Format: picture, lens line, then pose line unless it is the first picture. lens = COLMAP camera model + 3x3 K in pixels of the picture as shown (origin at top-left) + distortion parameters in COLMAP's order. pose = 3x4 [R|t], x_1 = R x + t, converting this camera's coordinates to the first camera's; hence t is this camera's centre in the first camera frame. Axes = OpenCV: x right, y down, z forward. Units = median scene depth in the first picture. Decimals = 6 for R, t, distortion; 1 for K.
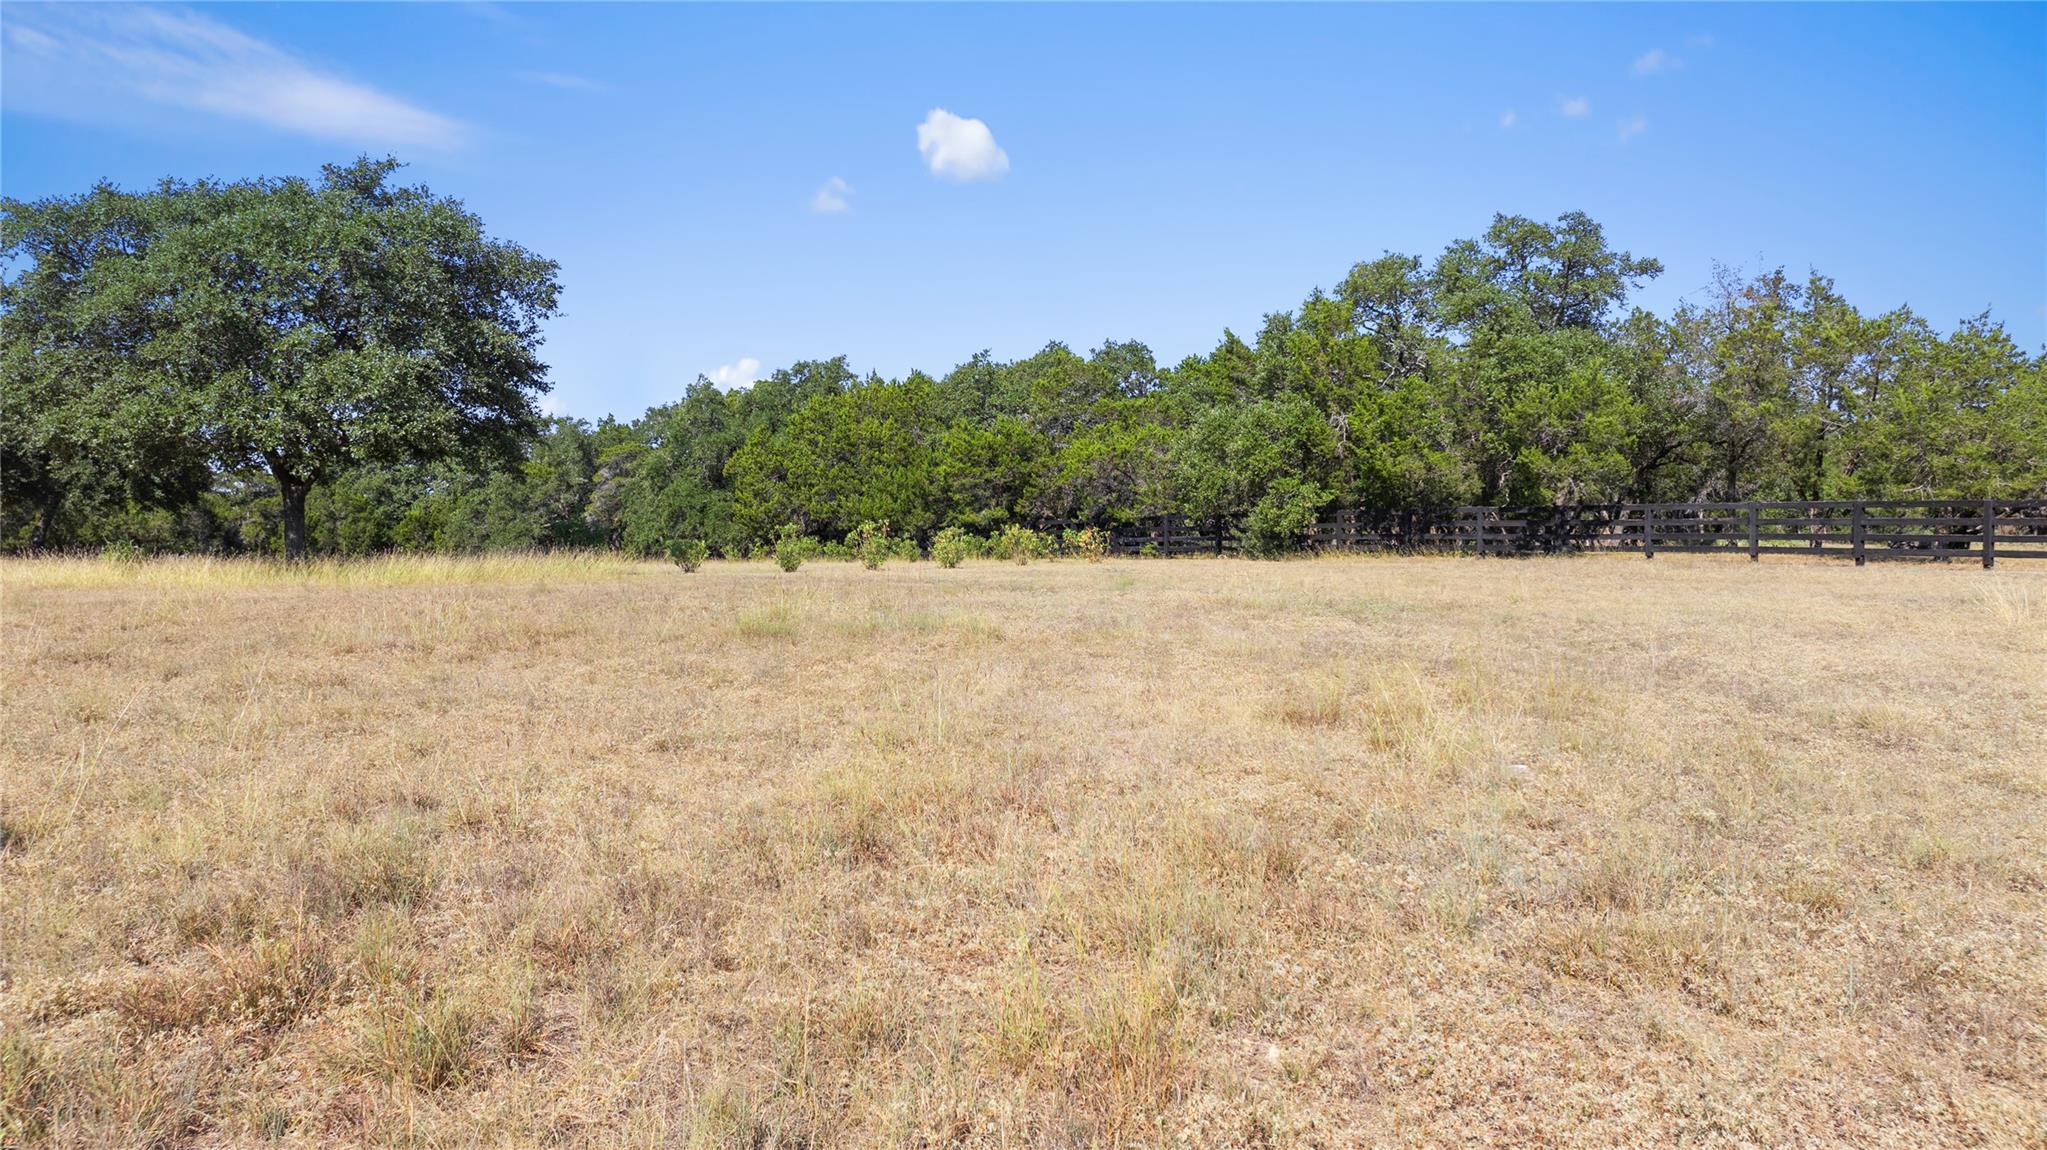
lens RADIAL K [[1452.1, 0, 1022.2], [0, 1452.1, 573.1], [0, 0, 1]] dist [-0.040137, 0.036748]
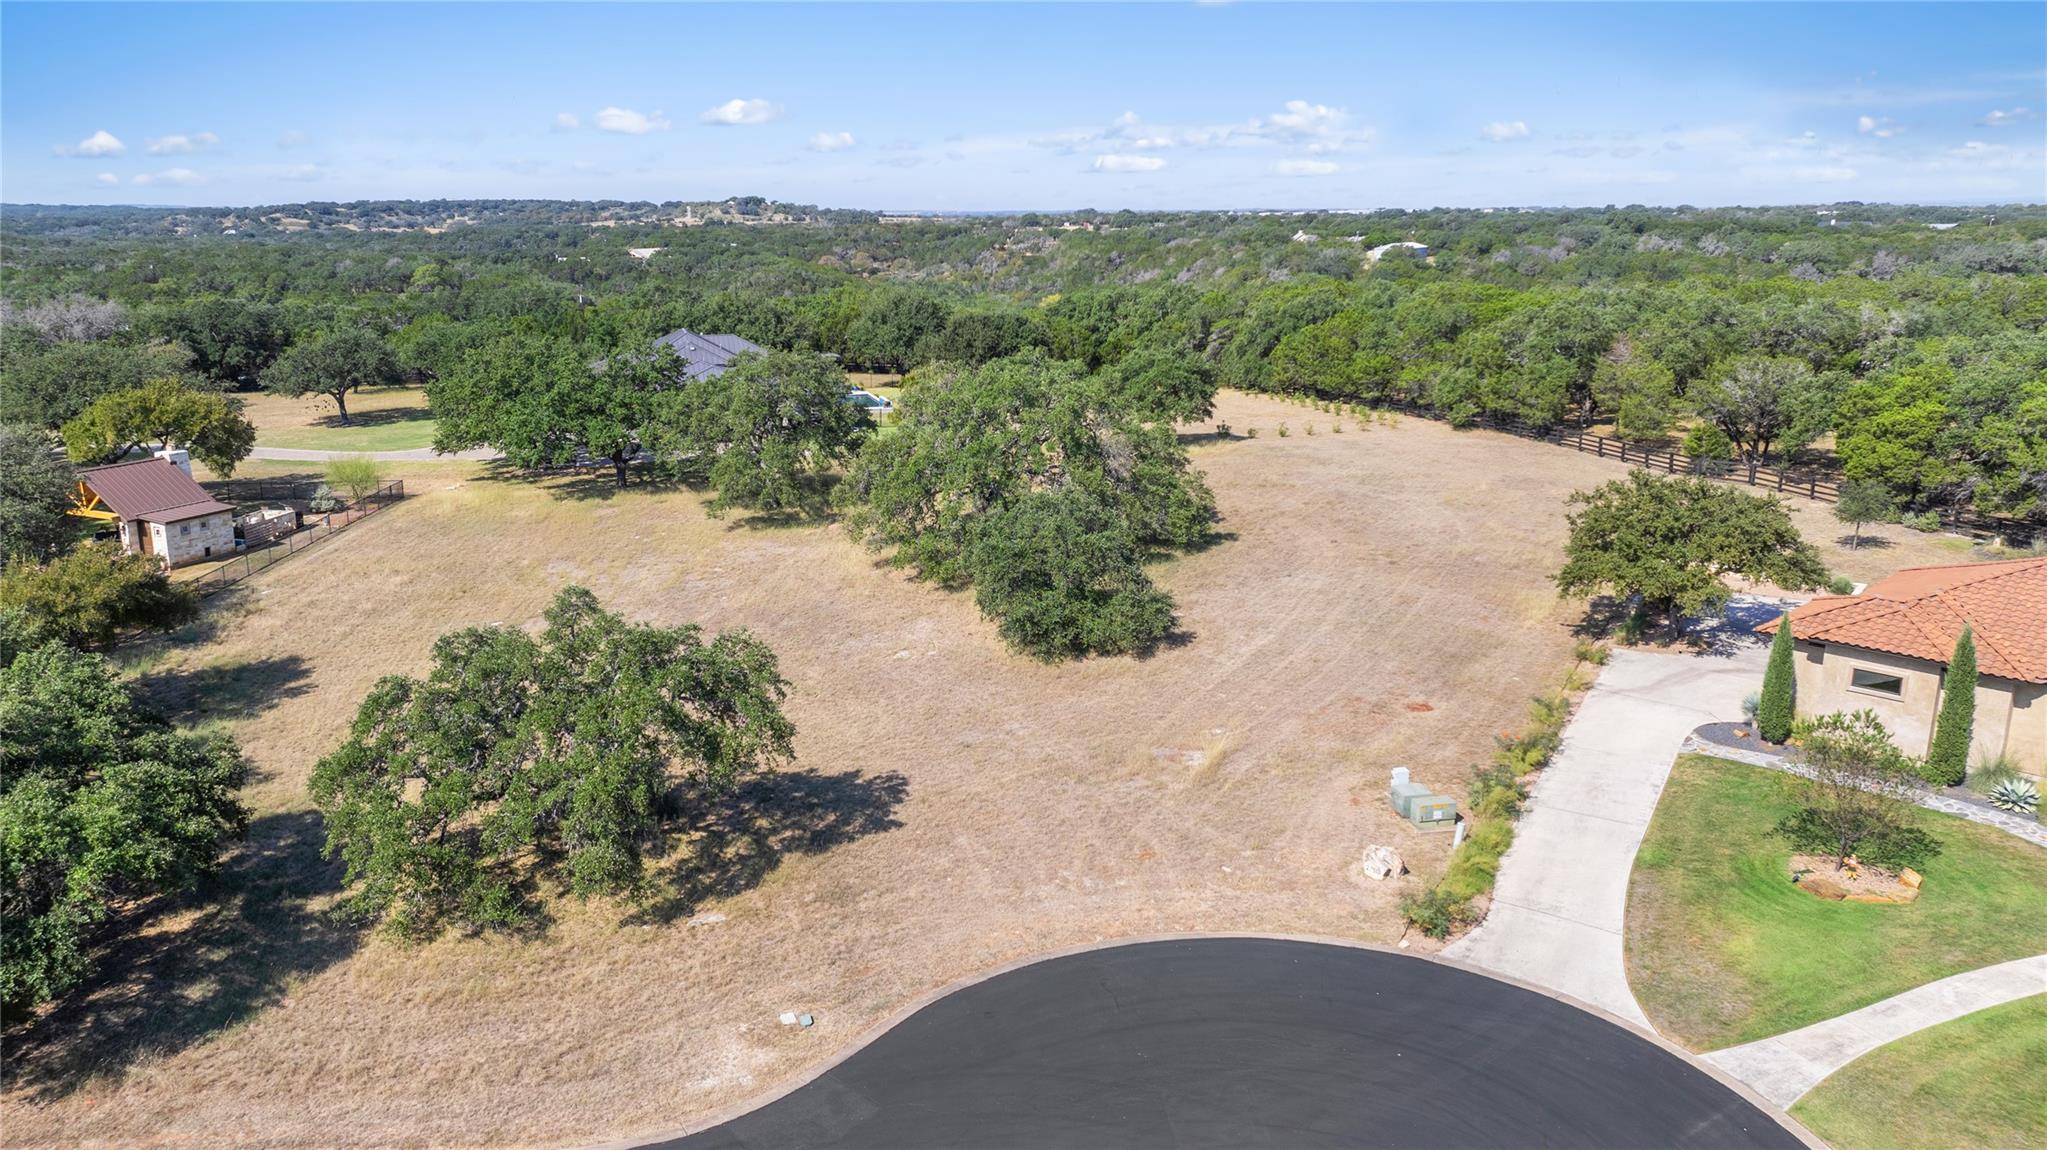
lens RADIAL K [[1452.1, 0, 1005.8], [0, 1452.1, 576.2], [0, 0, 1]] dist [-0.040137, 0.036748]
pose [[0.919259, 0.090101, -0.383204, 0.313565], [-0.010209, 0.978583, 0.205598, -0.200306], [0.393522, -0.185085, 0.900491, -1.256006]]
